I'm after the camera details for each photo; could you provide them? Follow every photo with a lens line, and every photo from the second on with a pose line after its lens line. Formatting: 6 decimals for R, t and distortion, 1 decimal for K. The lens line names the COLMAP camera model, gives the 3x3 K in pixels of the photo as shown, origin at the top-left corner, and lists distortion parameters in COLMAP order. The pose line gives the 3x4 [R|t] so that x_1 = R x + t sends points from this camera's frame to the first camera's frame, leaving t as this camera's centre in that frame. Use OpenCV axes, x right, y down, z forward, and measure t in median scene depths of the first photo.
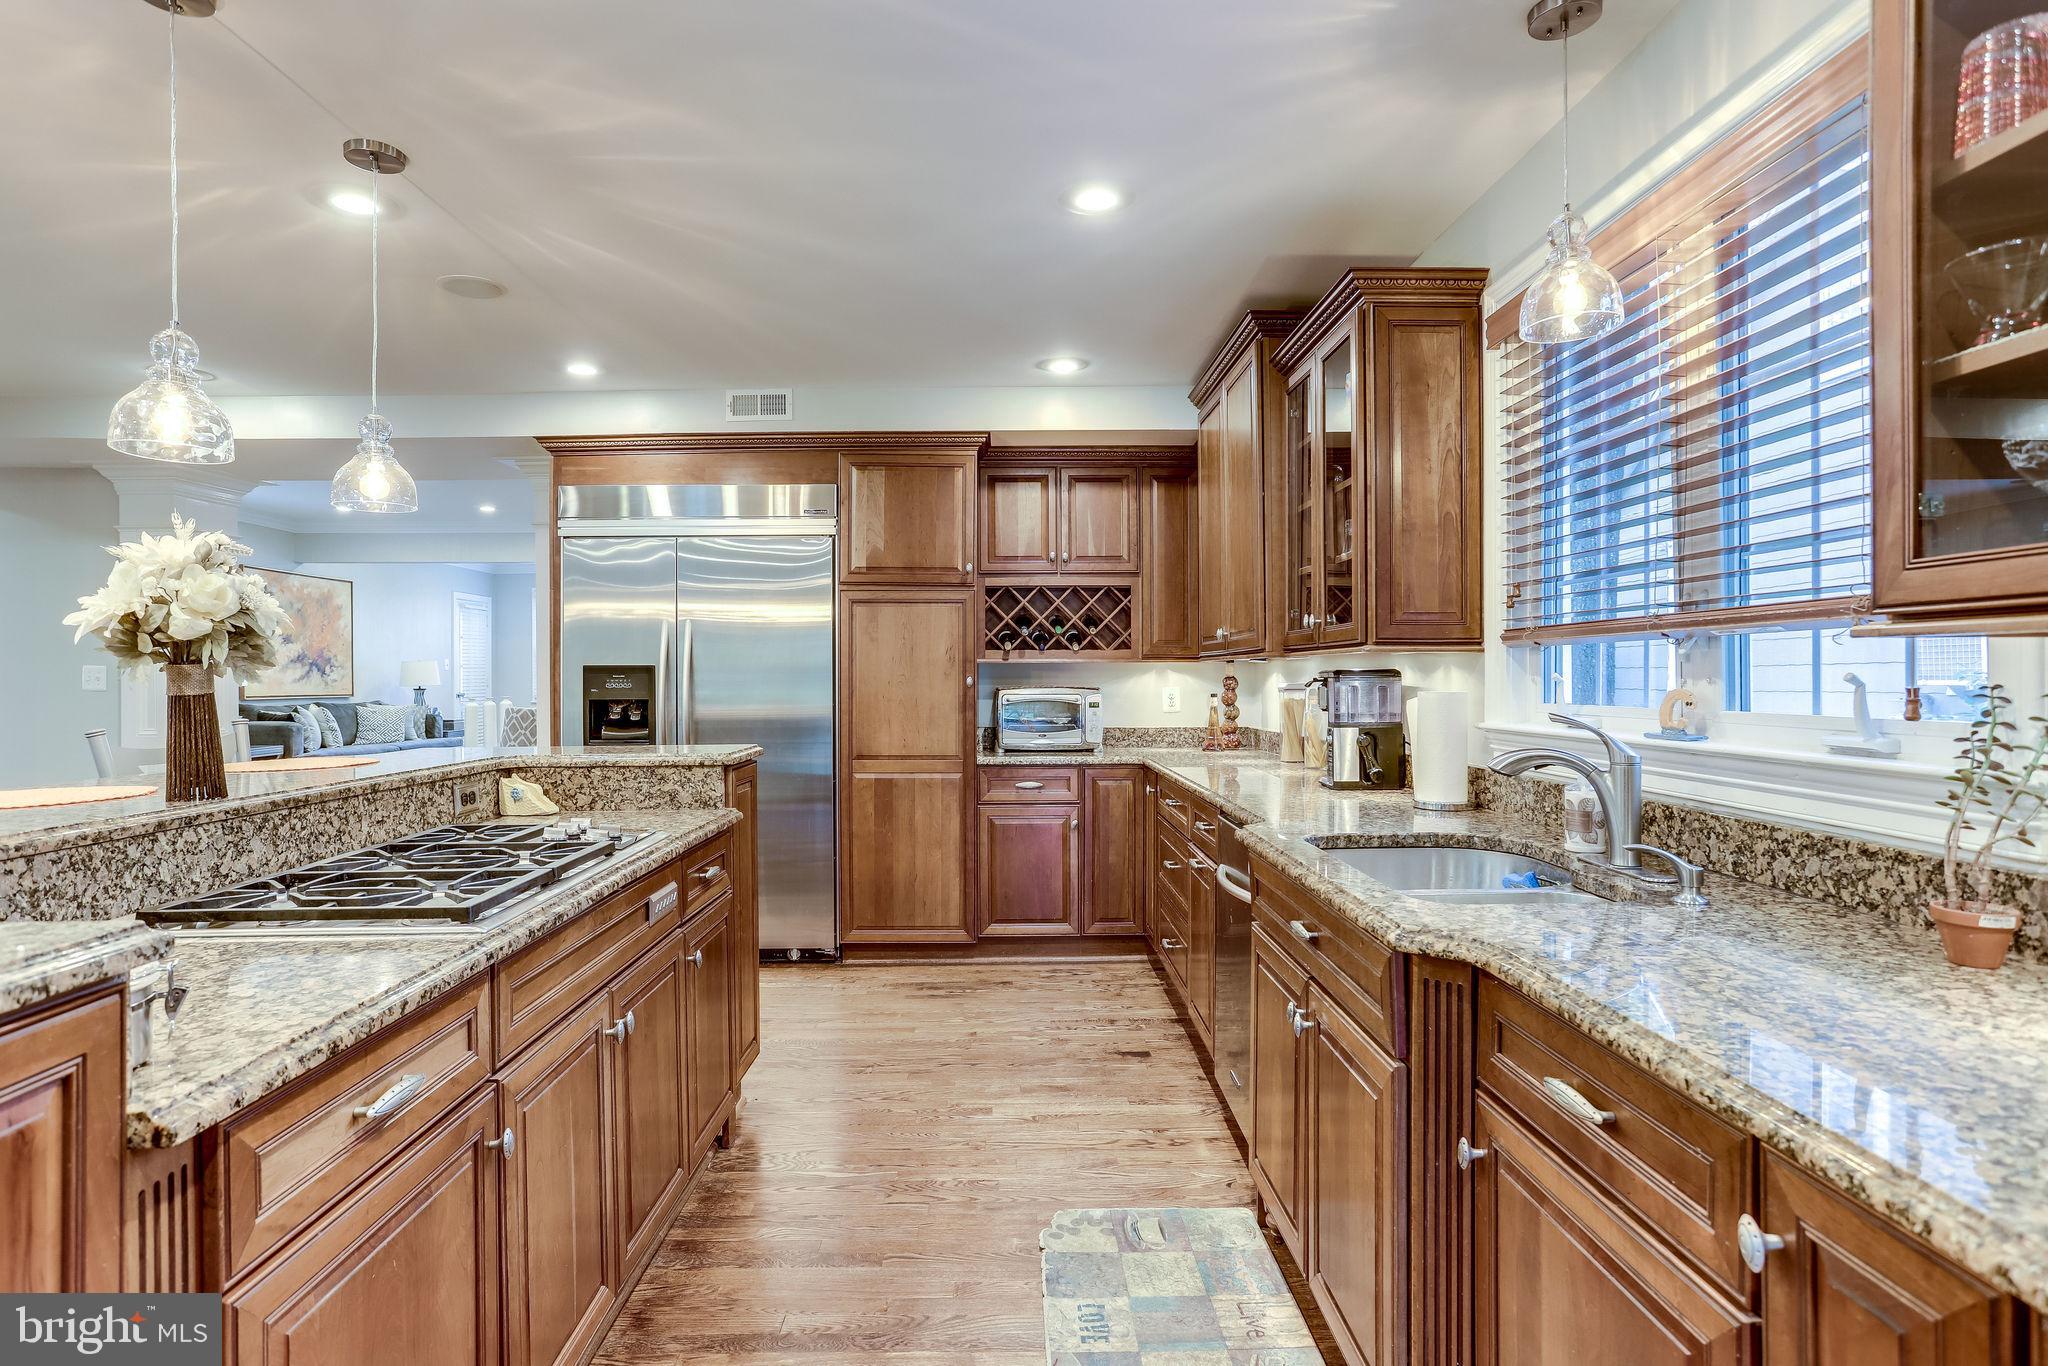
lens RADIAL K [[1070.0, 0, 1022.8], [0, 1070.0, 682.2], [0, 0, 1]] dist [-0.049420, 0.034344]
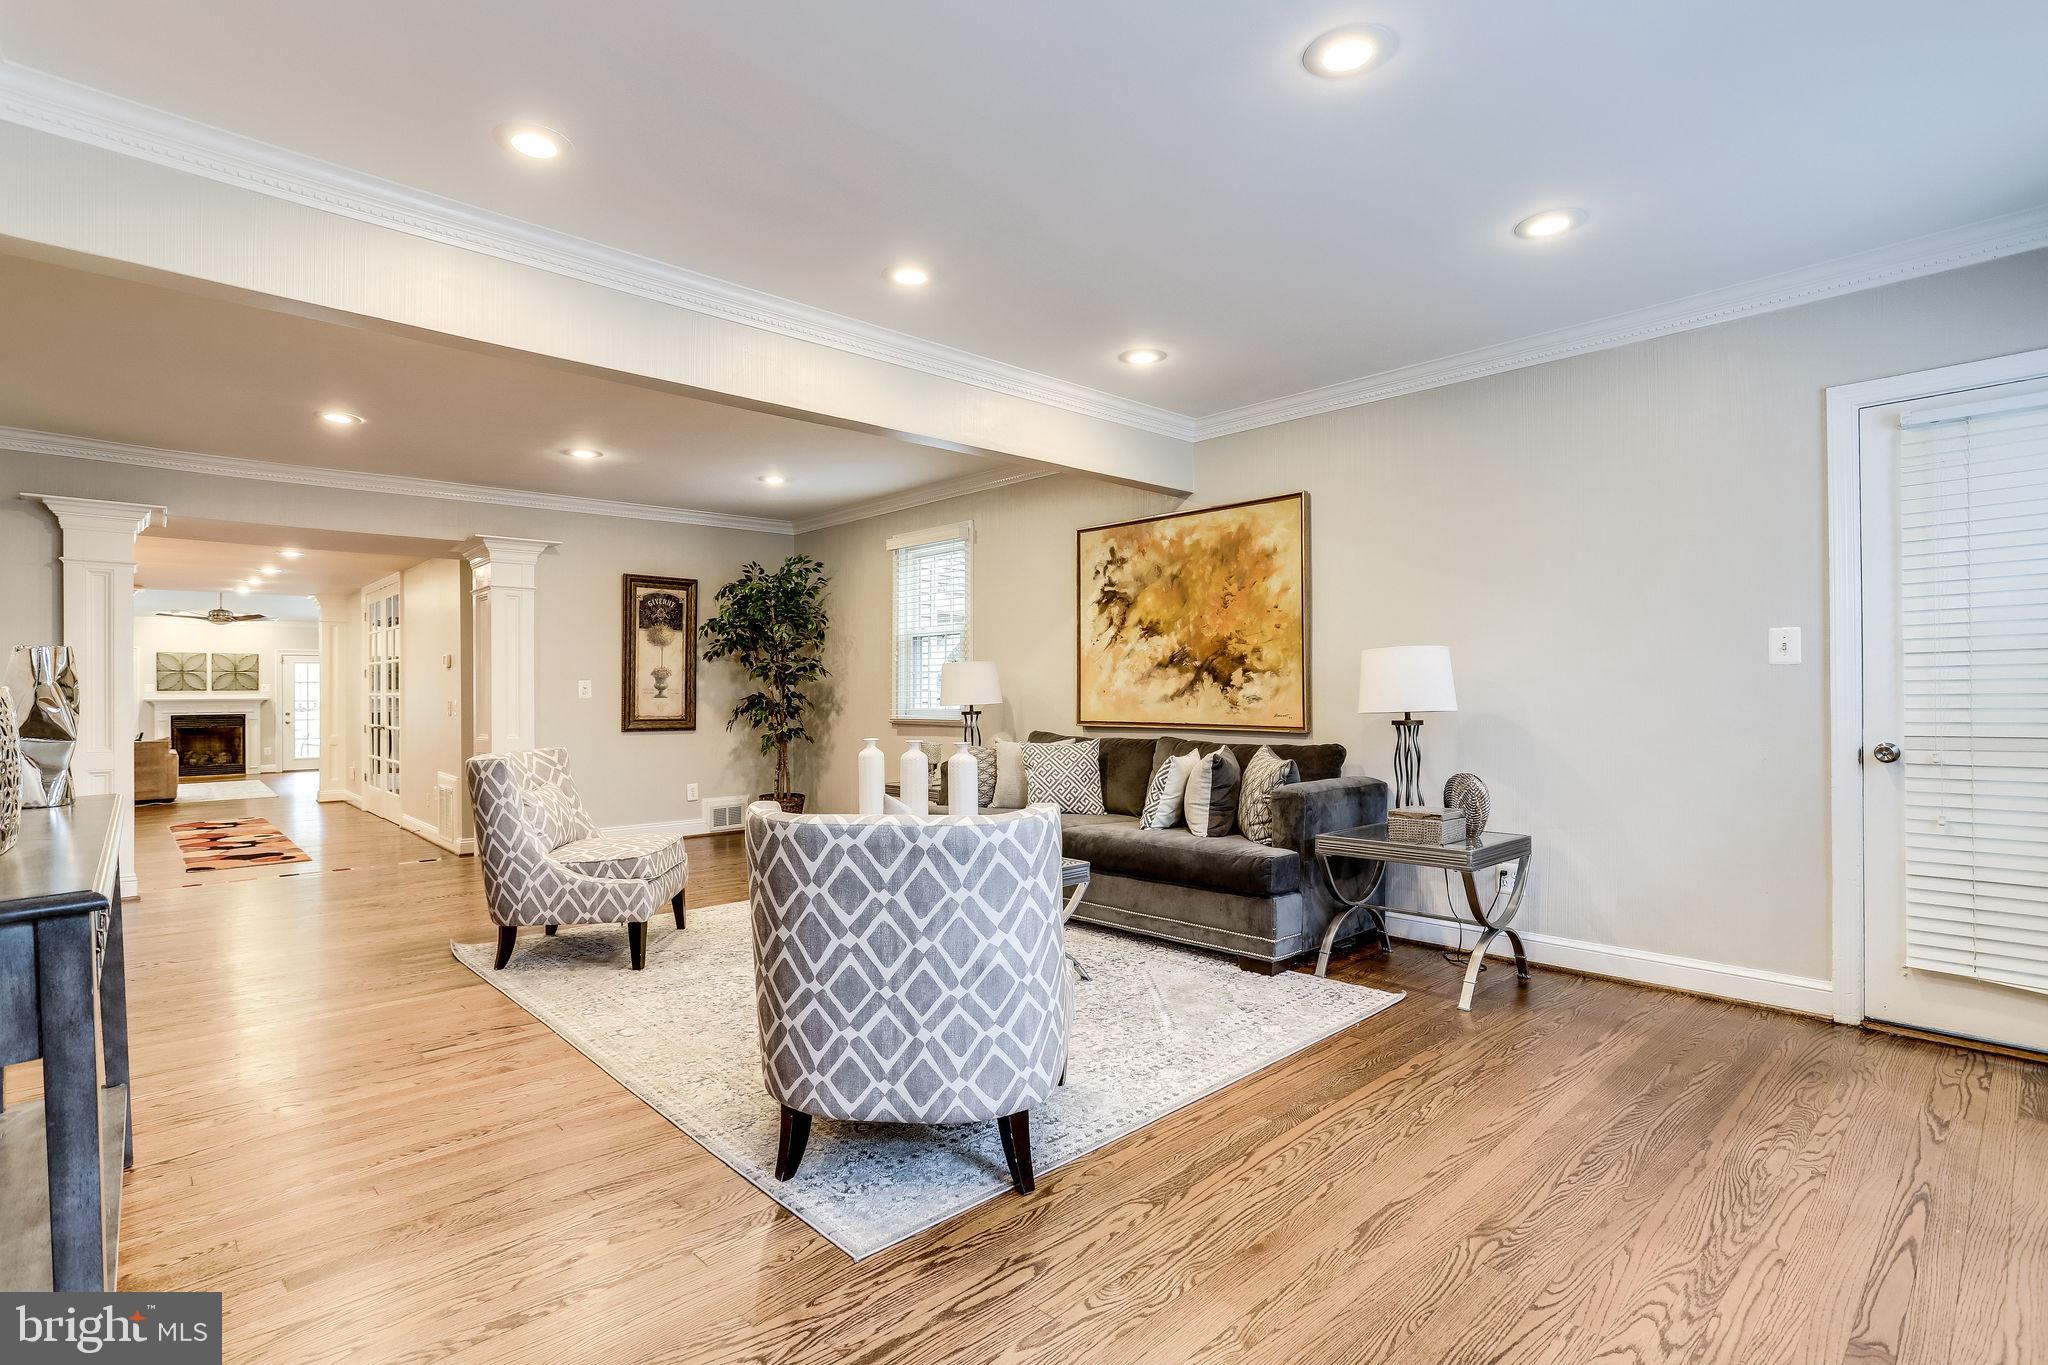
lens RADIAL K [[960.5, 0, 991.6], [0, 960.5, 686.4], [0, 0, 1]] dist [0.001732, 0.000343]
pose [[-0.752888, 0.004839, -0.658131, -0.554292], [0.006200, 0.999981, 0.000260, -0.018261], [0.658120, -0.003884, -0.752903, 2.837288]]
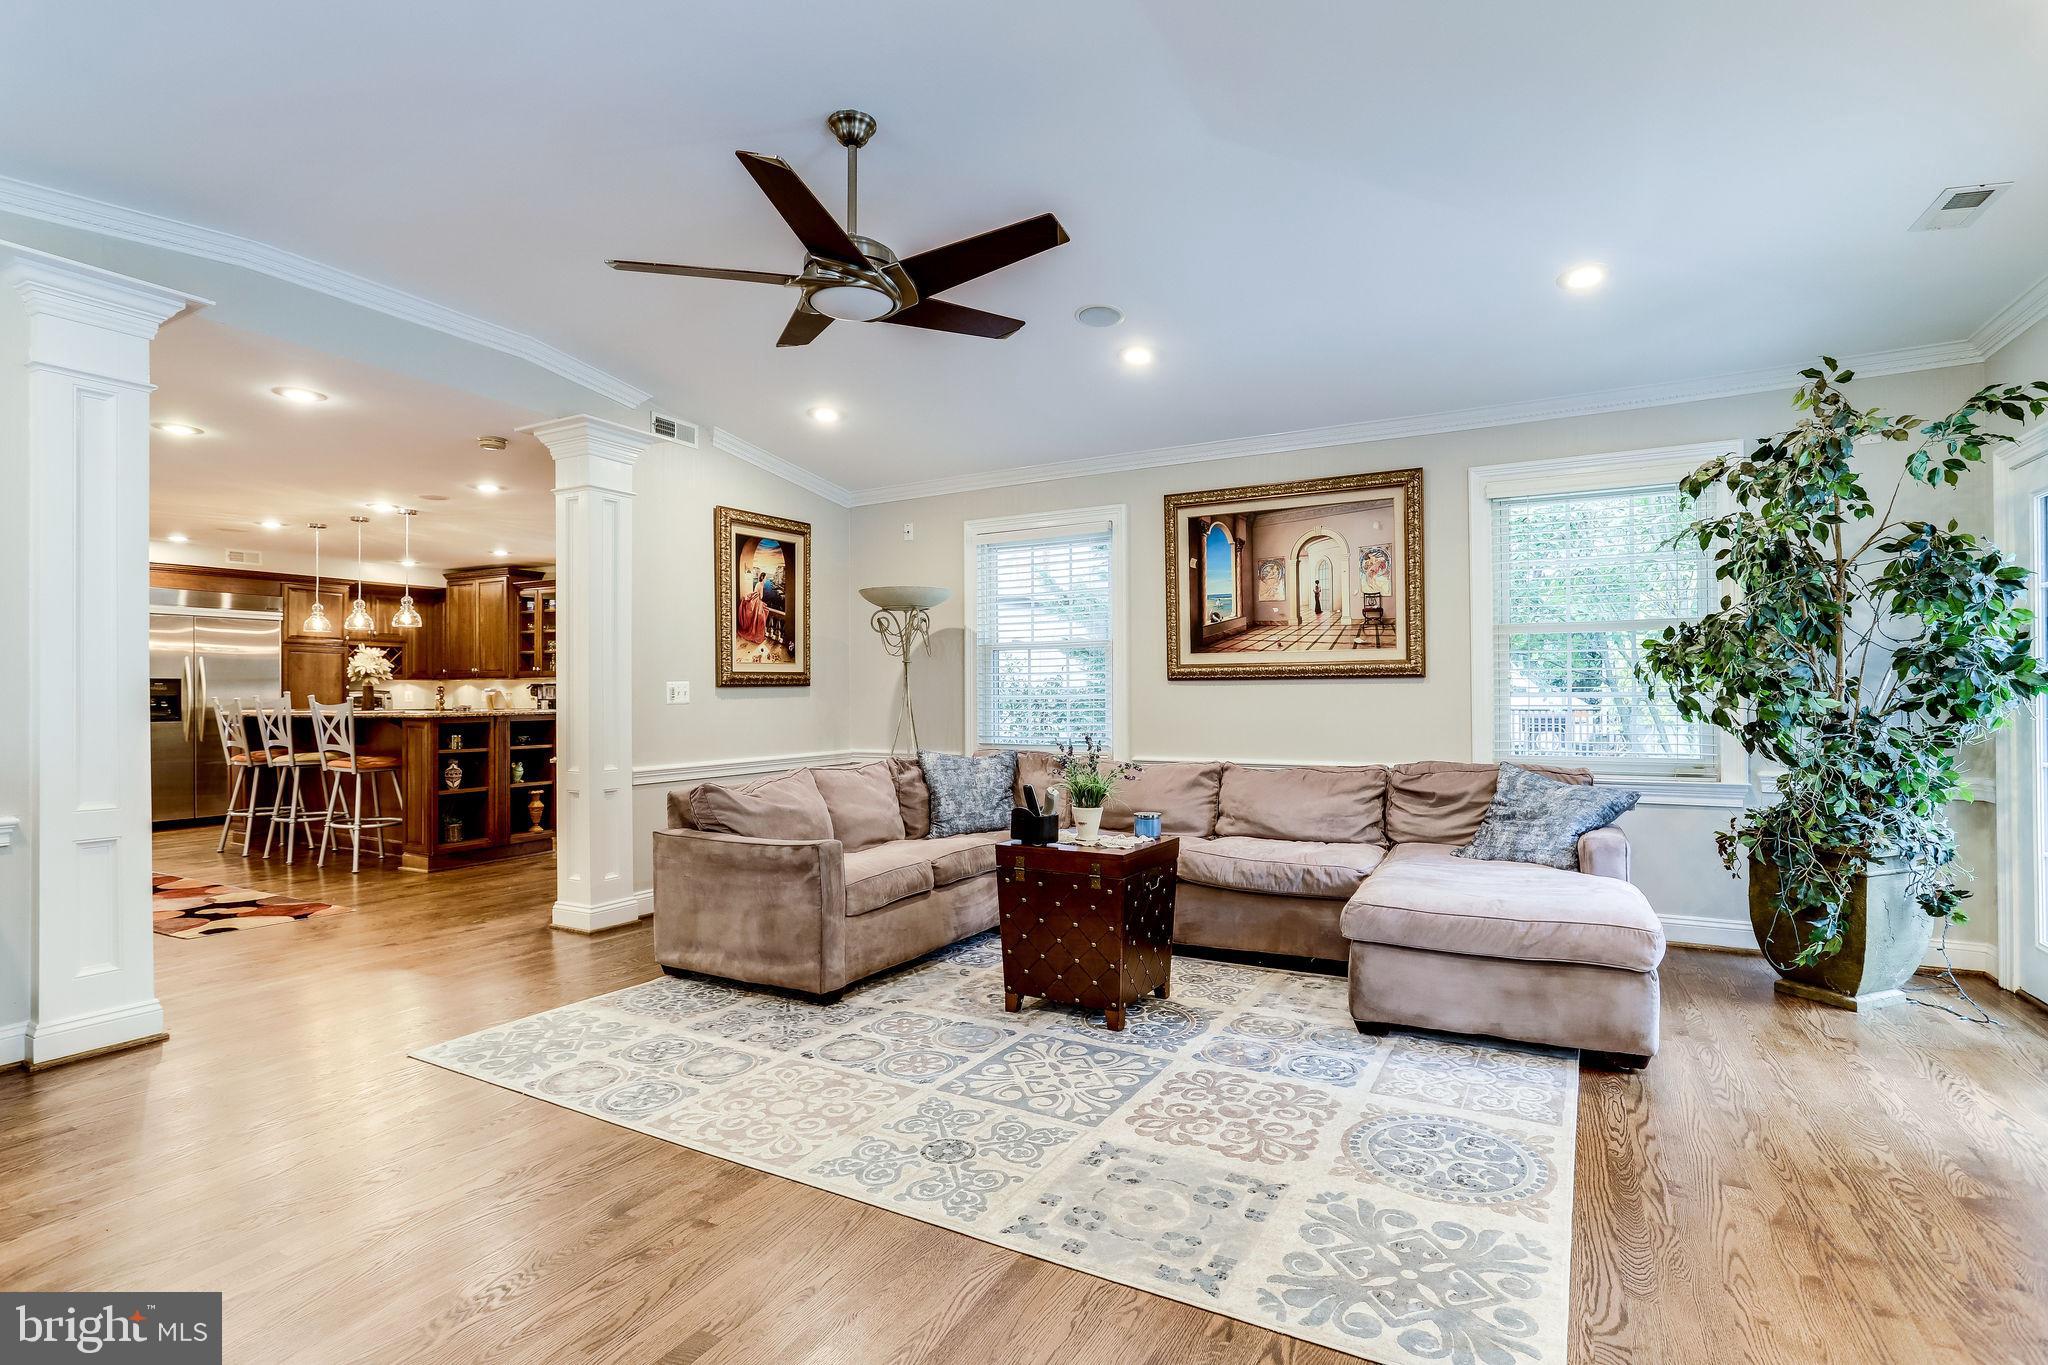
lens RADIAL K [[1007.2, 0, 1024.0], [0, 1007.2, 682.5], [0, 0, 1]] dist [-0.005118, -0.000695]
pose [[0.498567, 0.010996, 0.866781, -1.243284], [0.005711, 0.999856, -0.015969, 0.033167], [-0.866832, 0.012912, 0.498433, -1.394143]]
